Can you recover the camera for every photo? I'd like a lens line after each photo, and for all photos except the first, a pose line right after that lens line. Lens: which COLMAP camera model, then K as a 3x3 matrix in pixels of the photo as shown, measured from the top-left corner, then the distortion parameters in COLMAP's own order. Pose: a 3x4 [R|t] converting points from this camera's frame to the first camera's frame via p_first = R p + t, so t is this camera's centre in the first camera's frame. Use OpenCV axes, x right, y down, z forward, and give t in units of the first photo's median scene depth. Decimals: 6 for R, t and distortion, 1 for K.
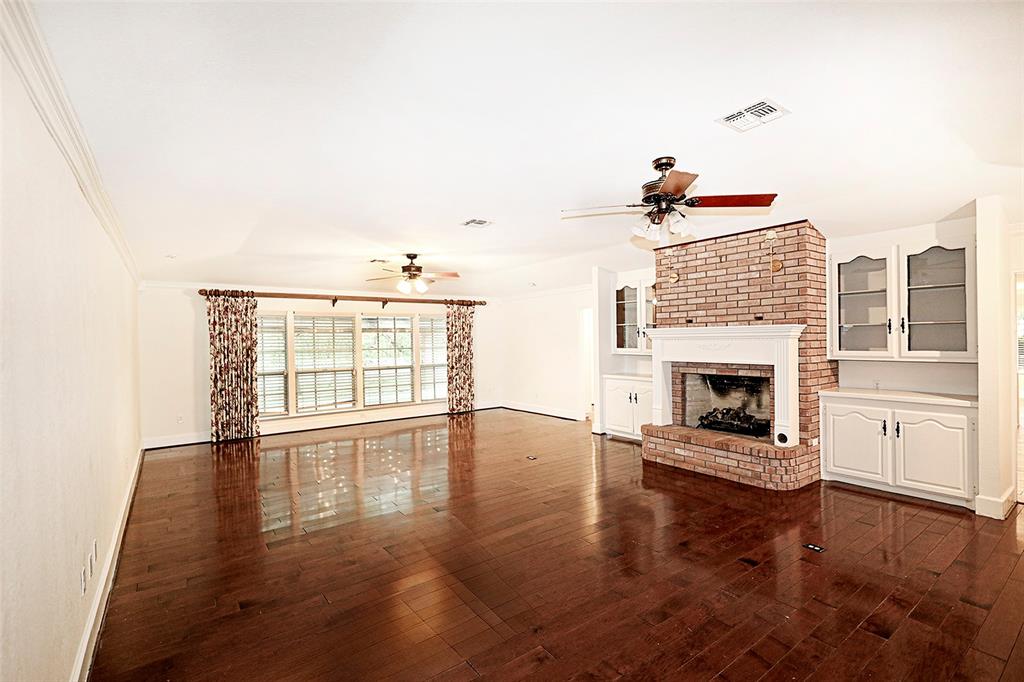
lens RADIAL K [[458.7, 0, 512.0], [0, 458.7, 341.0], [0, 0, 1]] dist [0.000759, 0.000045]
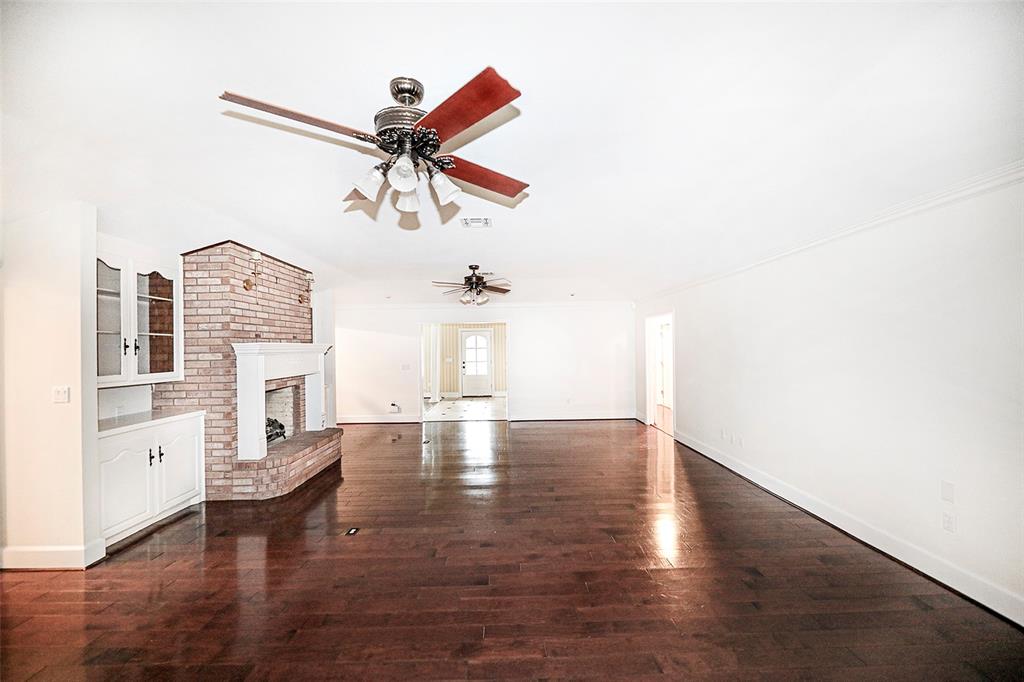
lens RADIAL K [[414.1, 0, 509.9], [0, 414.1, 342.1], [0, 0, 1]] dist [-0.002604, -0.000391]
pose [[-0.810580, 0.036347, 0.584499, -0.544681], [0.033287, 0.999318, -0.015980, -0.000314], [-0.584682, 0.006503, -0.811237, 1.459479]]
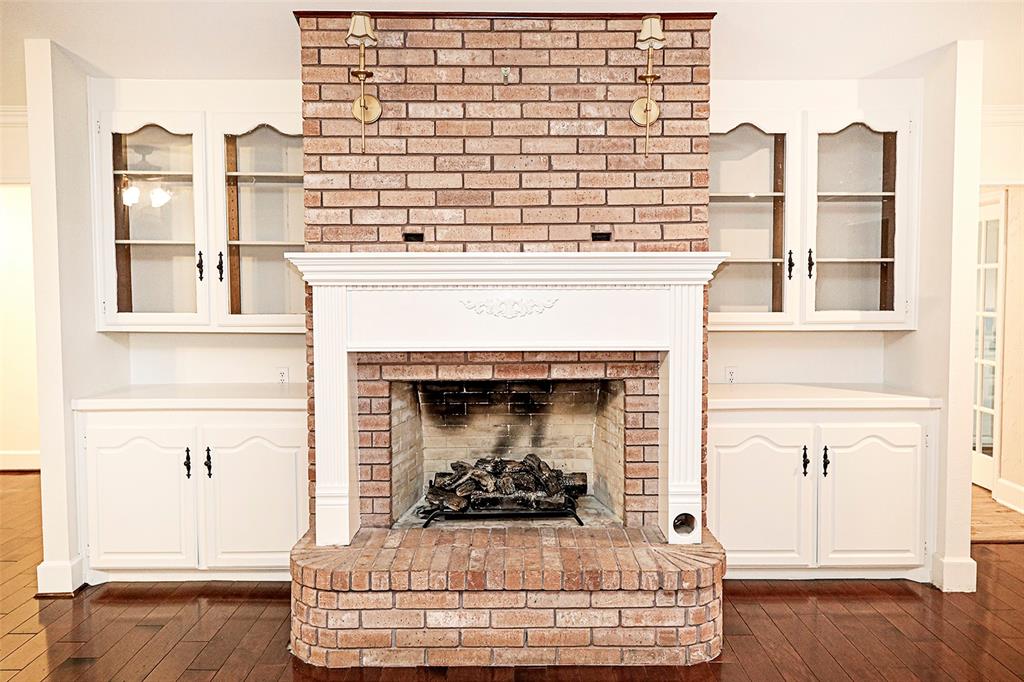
lens RADIAL K [[724.3, 0, 511.8], [0, 724.3, 317.4], [0, 0, 1]] dist [0.003378, 0.001144]
pose [[0.588307, -0.026918, 0.808189, -0.030030], [-0.002556, 0.999379, 0.035147, 0.000040], [-0.808634, -0.022743, 0.587873, 0.636986]]
